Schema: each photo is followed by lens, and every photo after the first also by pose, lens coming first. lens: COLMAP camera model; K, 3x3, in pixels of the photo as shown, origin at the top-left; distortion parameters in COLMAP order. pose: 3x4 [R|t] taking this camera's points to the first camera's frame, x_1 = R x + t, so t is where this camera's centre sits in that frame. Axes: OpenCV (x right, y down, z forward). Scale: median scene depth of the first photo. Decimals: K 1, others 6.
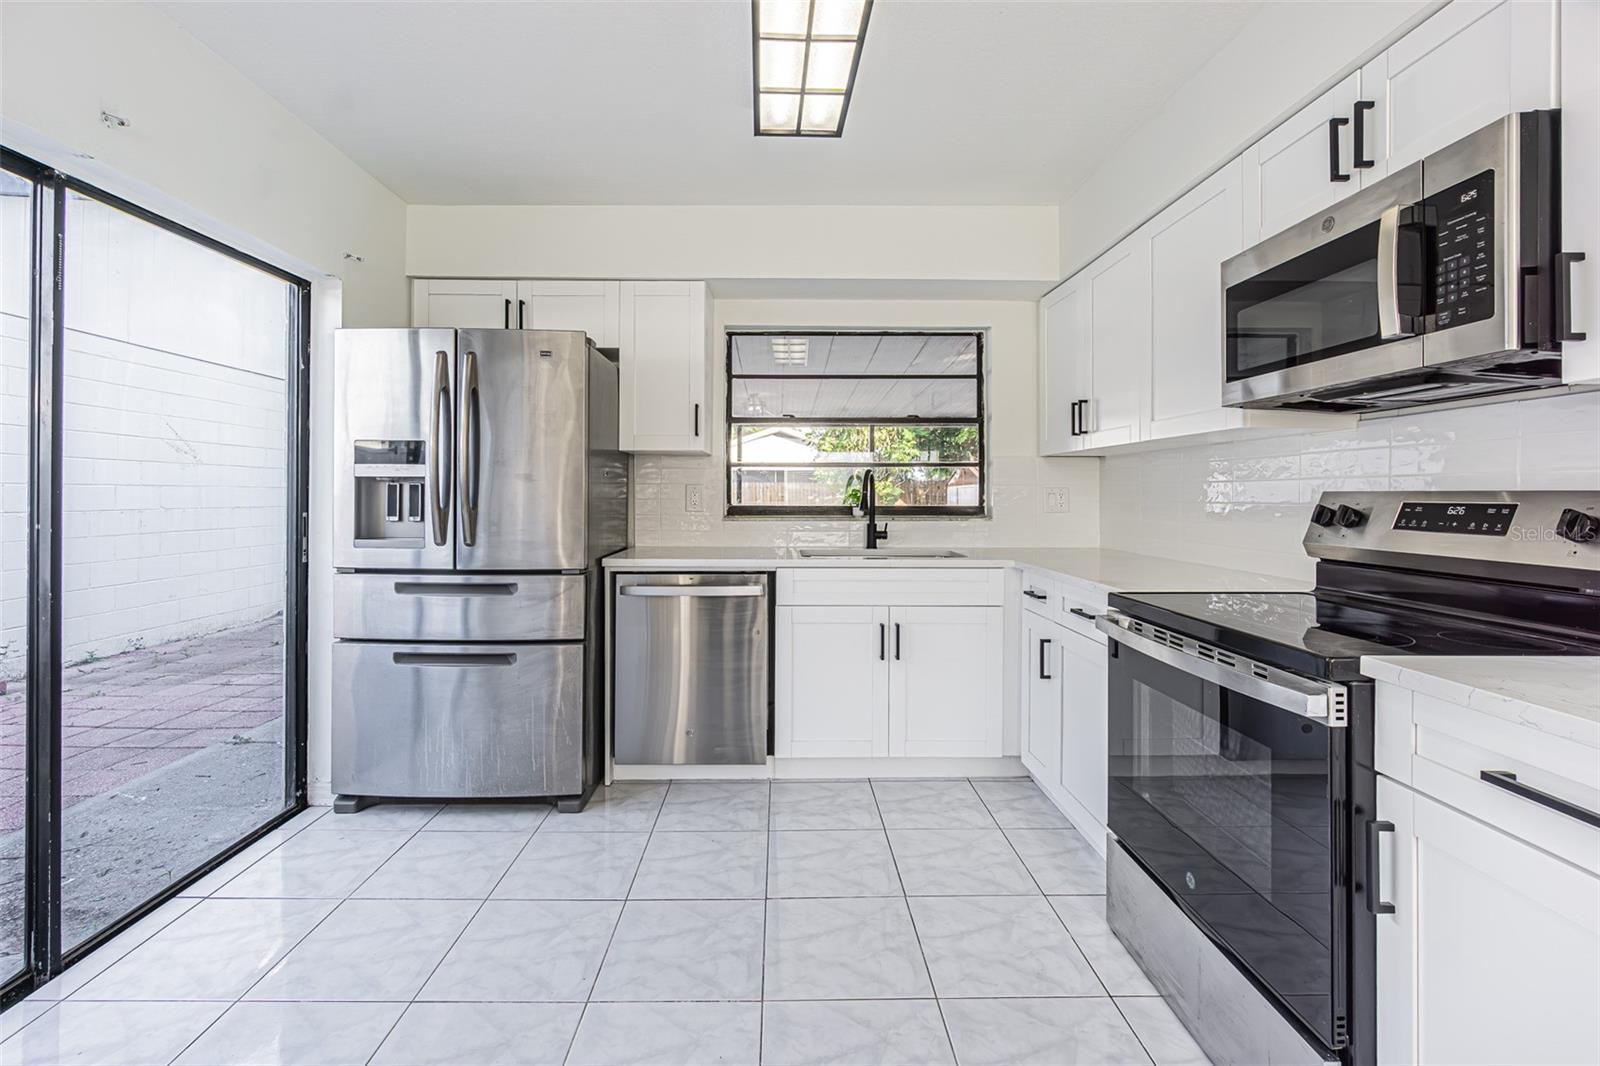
lens RADIAL K [[689.1, 0, 790.8], [0, 689.1, 493.4], [0, 0, 1]] dist [0.002634, 0.000426]
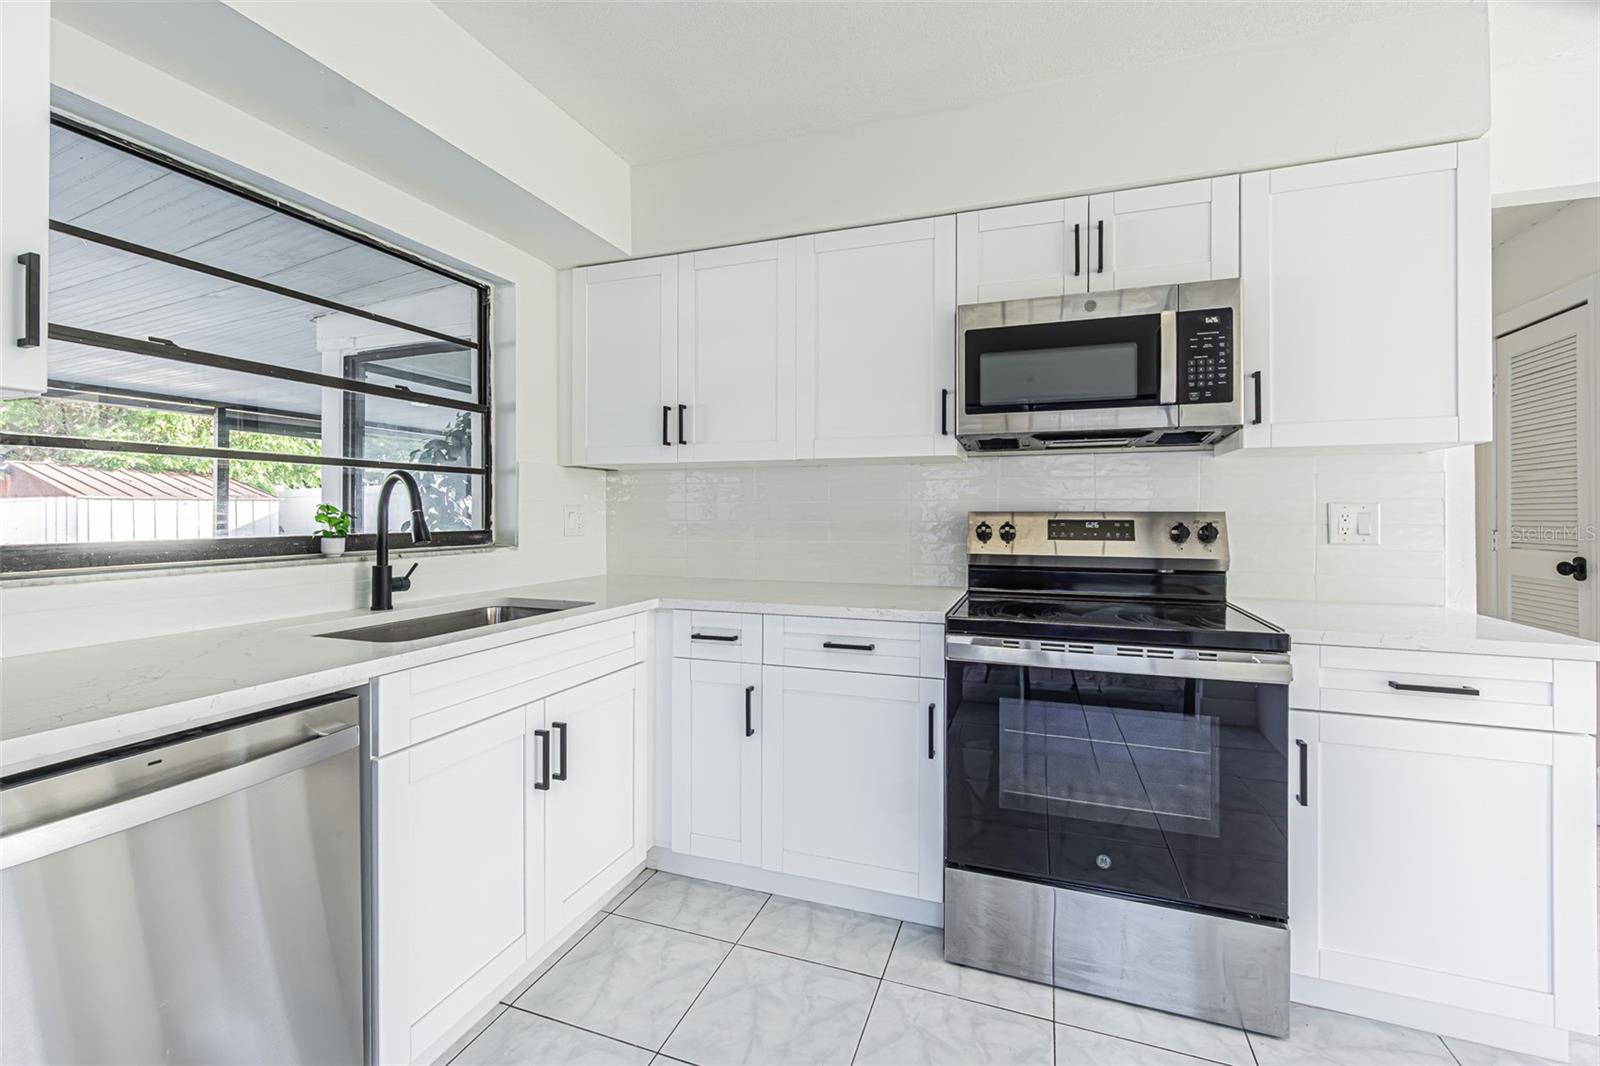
lens RADIAL K [[689.1, 0, 779.6], [0, 689.1, 511.0], [0, 0, 1]] dist [0.002634, 0.000426]
pose [[0.369083, 0.000888, 0.929396, -0.641527], [-0.001340, 0.999999, -0.000423, -0.002971], [-0.929395, -0.001089, 0.369084, 1.066896]]
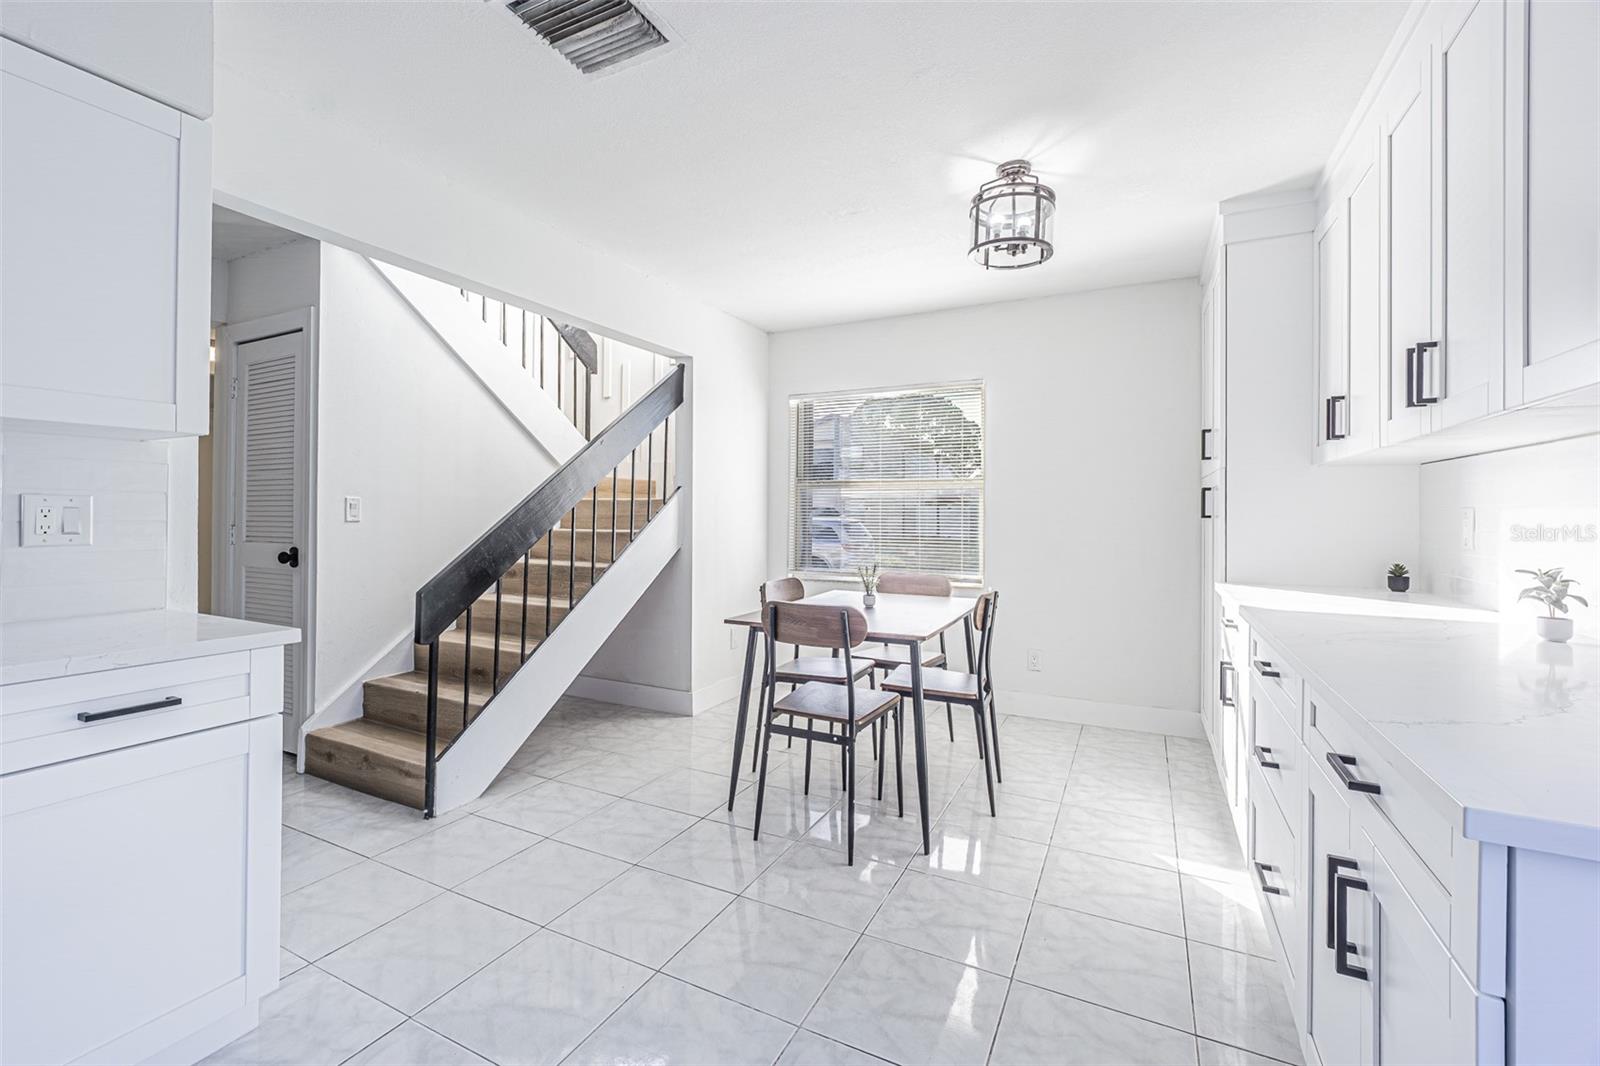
lens RADIAL K [[689.1, 0, 793.8], [0, 689.1, 520.0], [0, 0, 1]] dist [0.002634, 0.000426]
pose [[-0.883980, -0.011313, 0.467388, -0.498435], [-0.007080, 0.999916, 0.010811, -0.001015], [-0.467471, 0.006248, -0.883986, 0.930041]]
